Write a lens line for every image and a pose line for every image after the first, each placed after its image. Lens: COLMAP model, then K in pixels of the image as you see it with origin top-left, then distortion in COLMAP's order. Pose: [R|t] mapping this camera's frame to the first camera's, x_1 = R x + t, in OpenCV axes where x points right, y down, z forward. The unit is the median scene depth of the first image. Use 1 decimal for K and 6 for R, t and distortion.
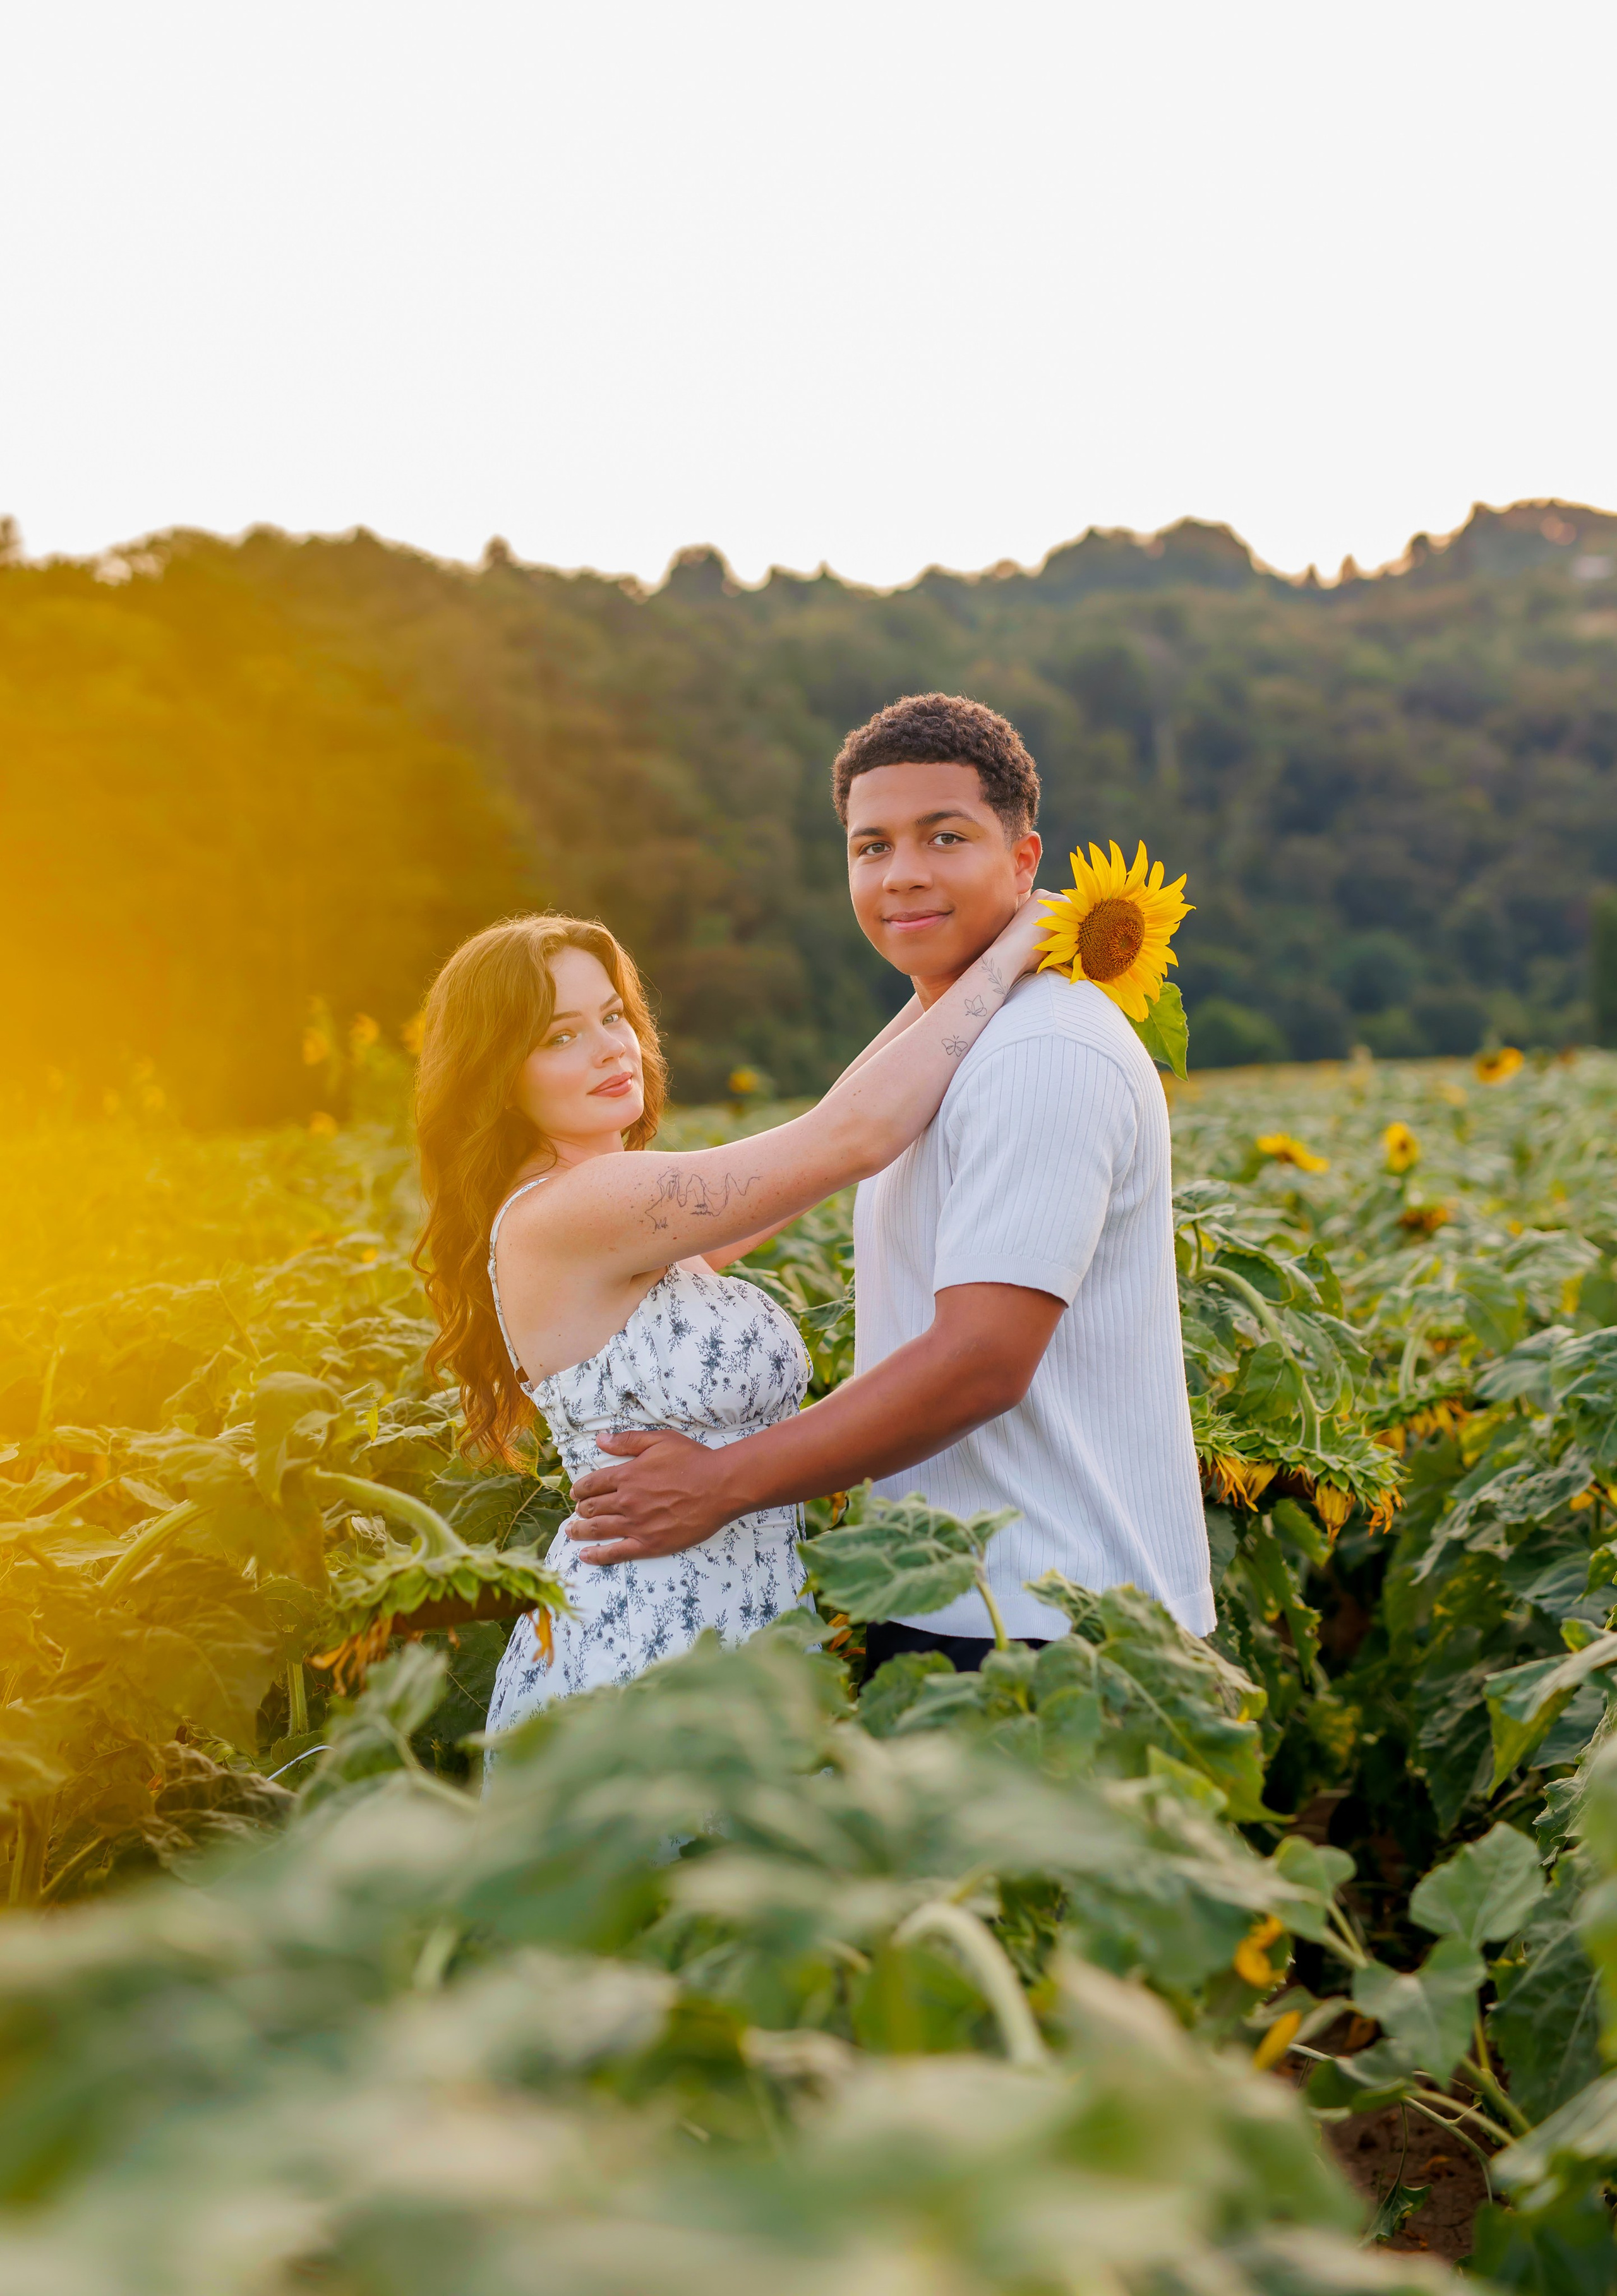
lens RADIAL K [[3493.2, 0, 850.5], [0, 3493.2, 1057.9], [0, 0, 1]] dist [-0.002987, -0.060609]
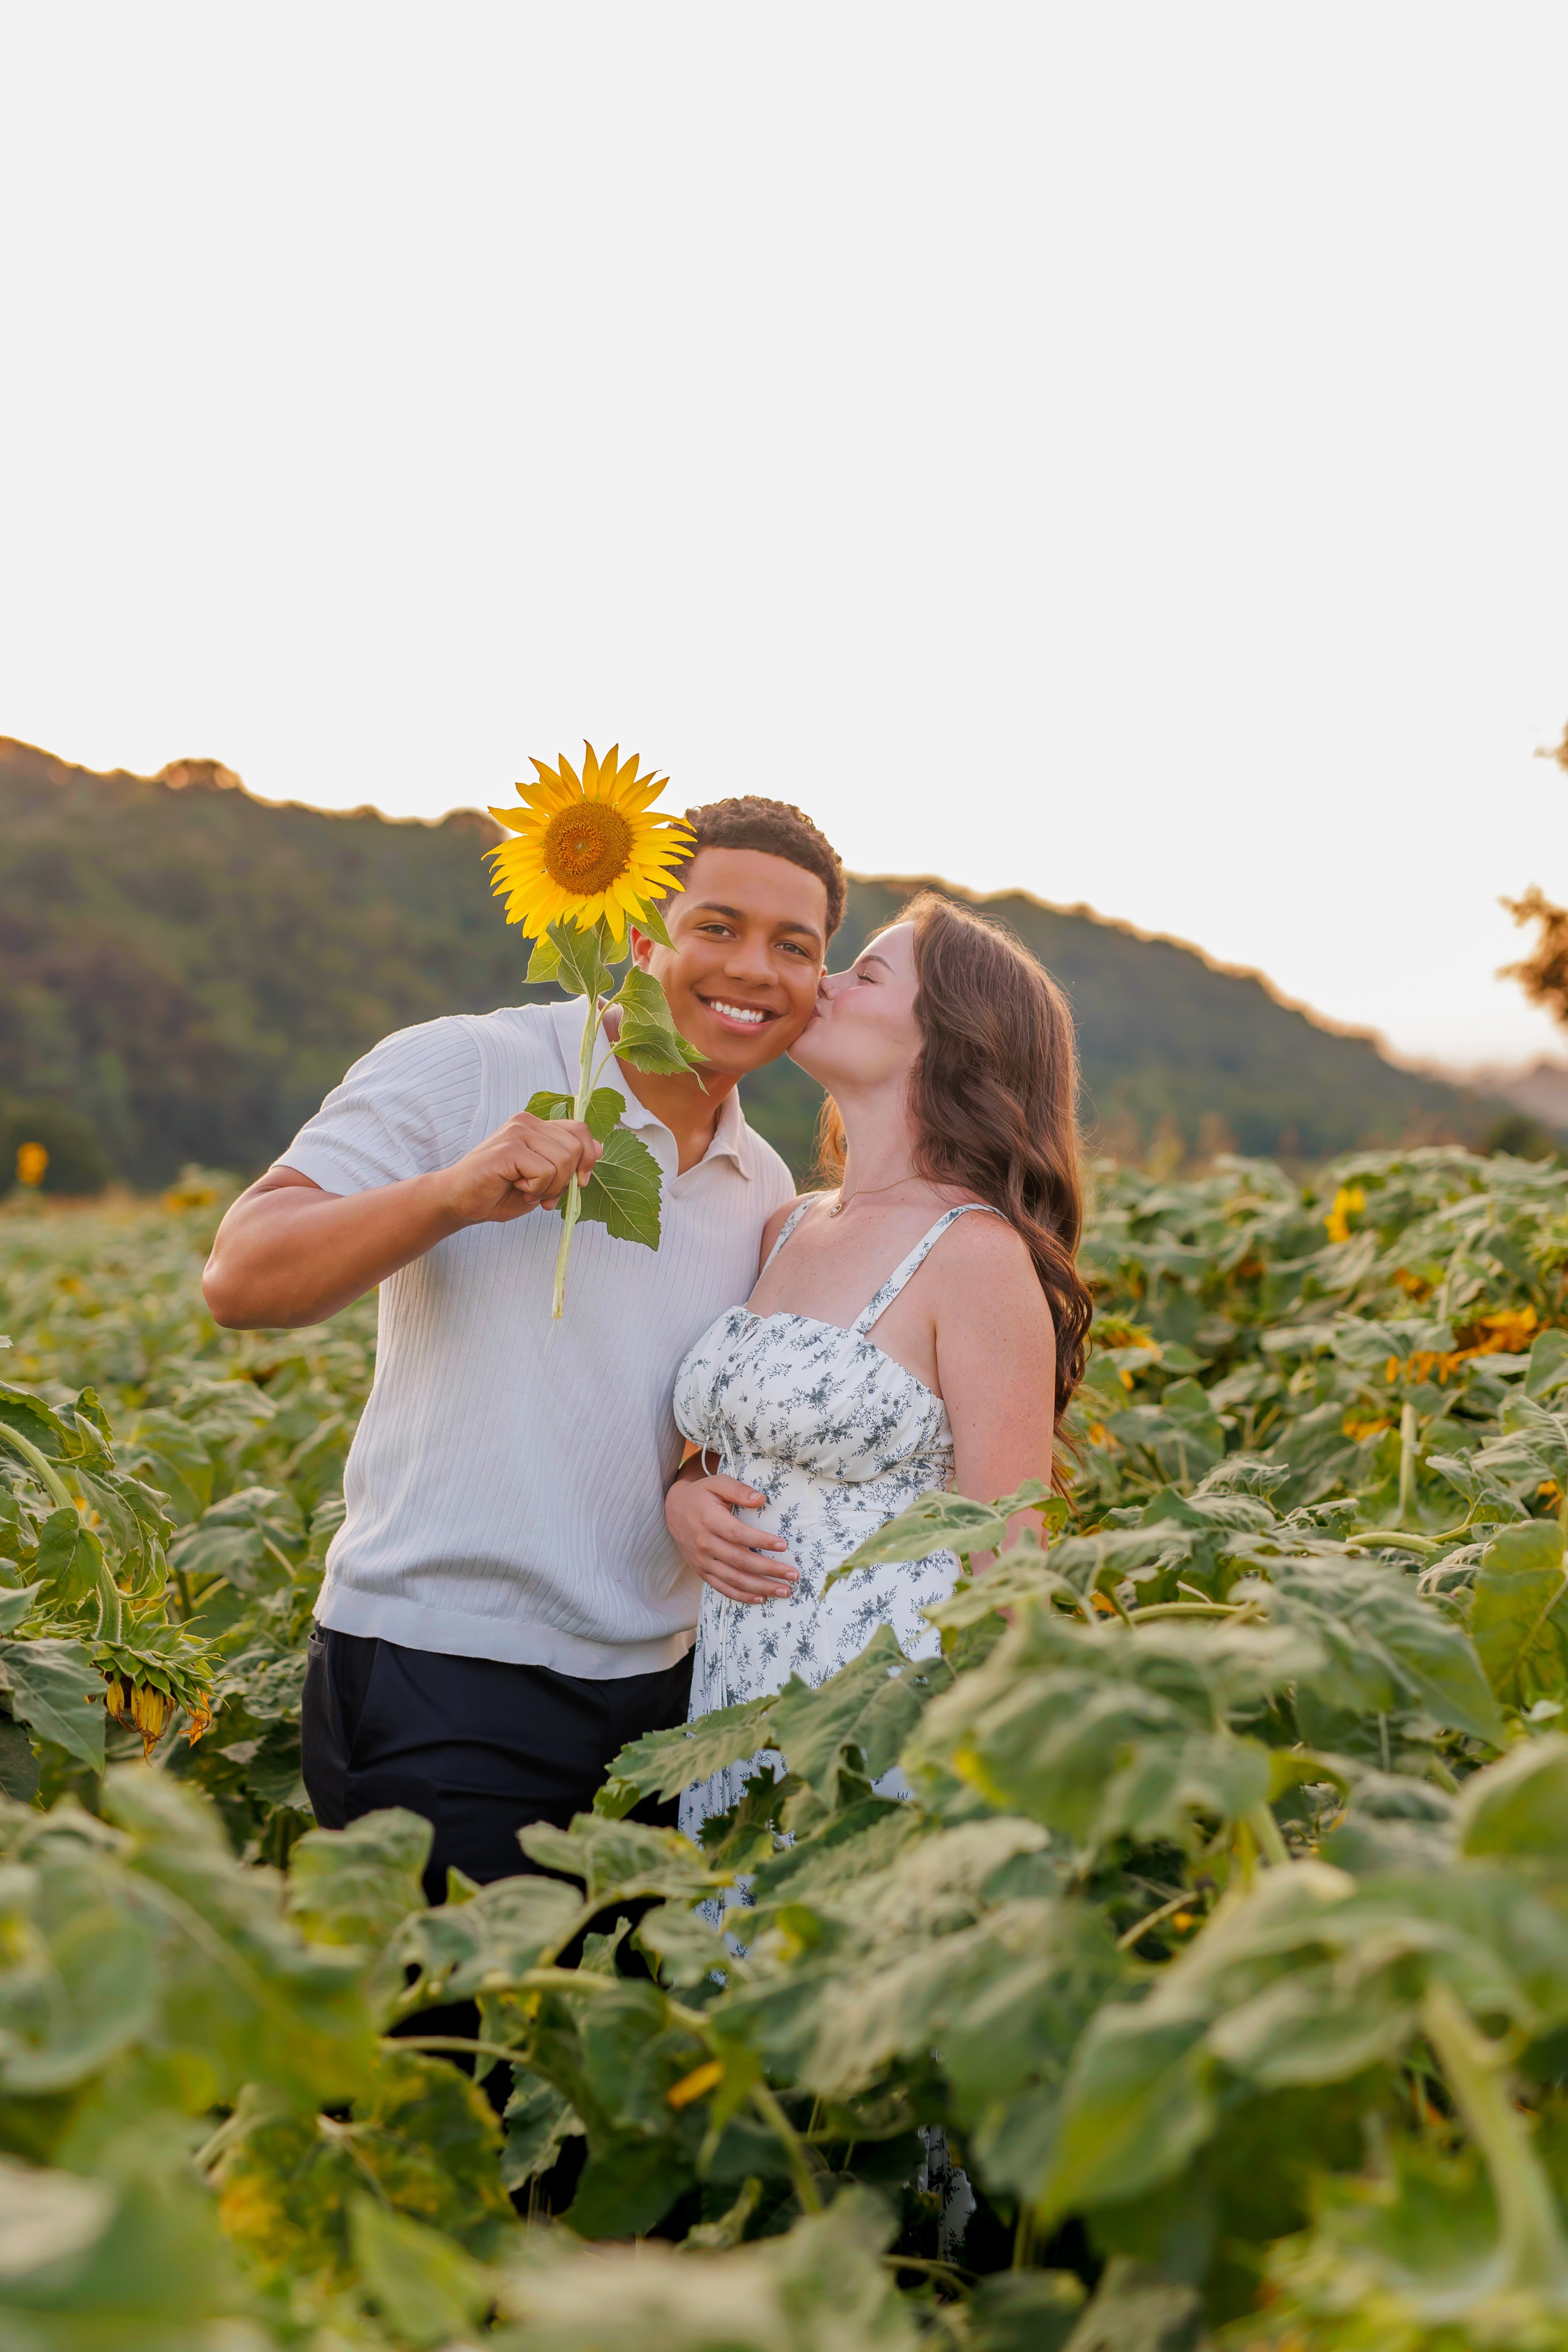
lens RADIAL K [[3274.4, 0, 816.1], [0, 3274.4, 1219.7], [0, 0, 1]] dist [0.015718, -0.029356]
pose [[0.881692, 0.028174, 0.470984, -0.067701], [-0.024932, 0.999603, -0.013123, 0.018182], [-0.471167, -0.000172, 0.882044, 0.223385]]
